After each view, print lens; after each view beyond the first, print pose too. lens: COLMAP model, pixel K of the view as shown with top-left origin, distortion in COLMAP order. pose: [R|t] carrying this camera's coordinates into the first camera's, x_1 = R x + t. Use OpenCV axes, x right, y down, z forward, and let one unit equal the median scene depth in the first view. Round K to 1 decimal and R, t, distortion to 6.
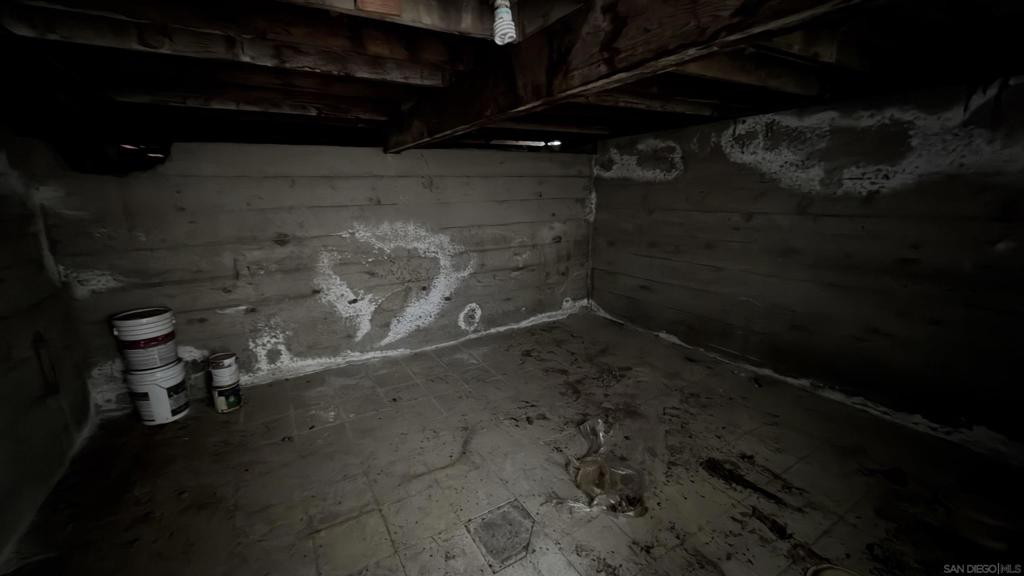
lens RADIAL K [[407.4, 0, 508.2], [0, 407.4, 289.3], [0, 0, 1]] dist [-0.000015, -0.000044]
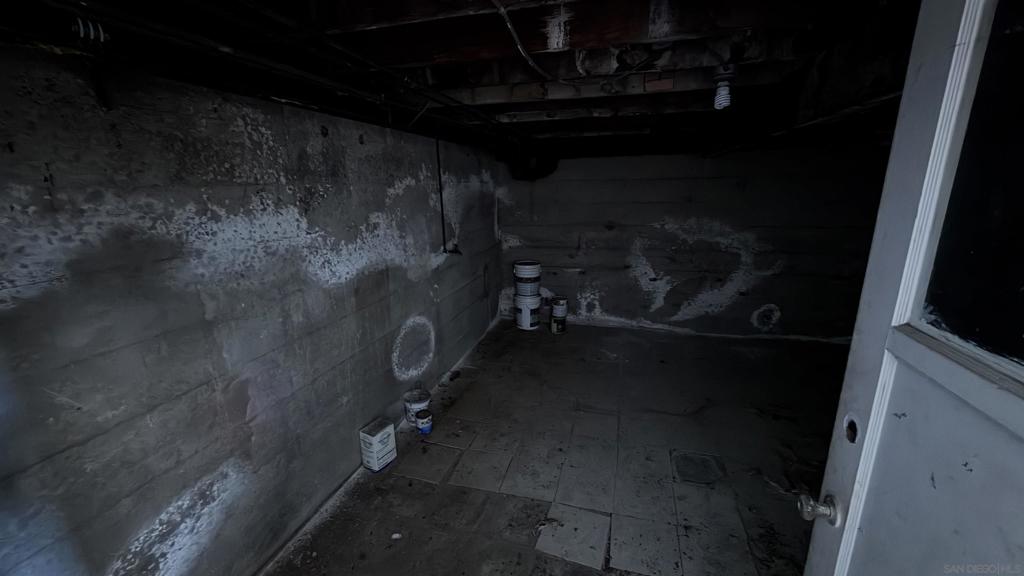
lens RADIAL K [[407.4, 0, 513.7], [0, 407.4, 288.2], [0, 0, 1]] dist [-0.000015, -0.000044]
pose [[0.691141, 0.184253, -0.698838, 0.210736], [-0.165482, 0.981612, 0.095149, 0.008301], [0.703519, 0.049884, 0.708923, -0.187380]]
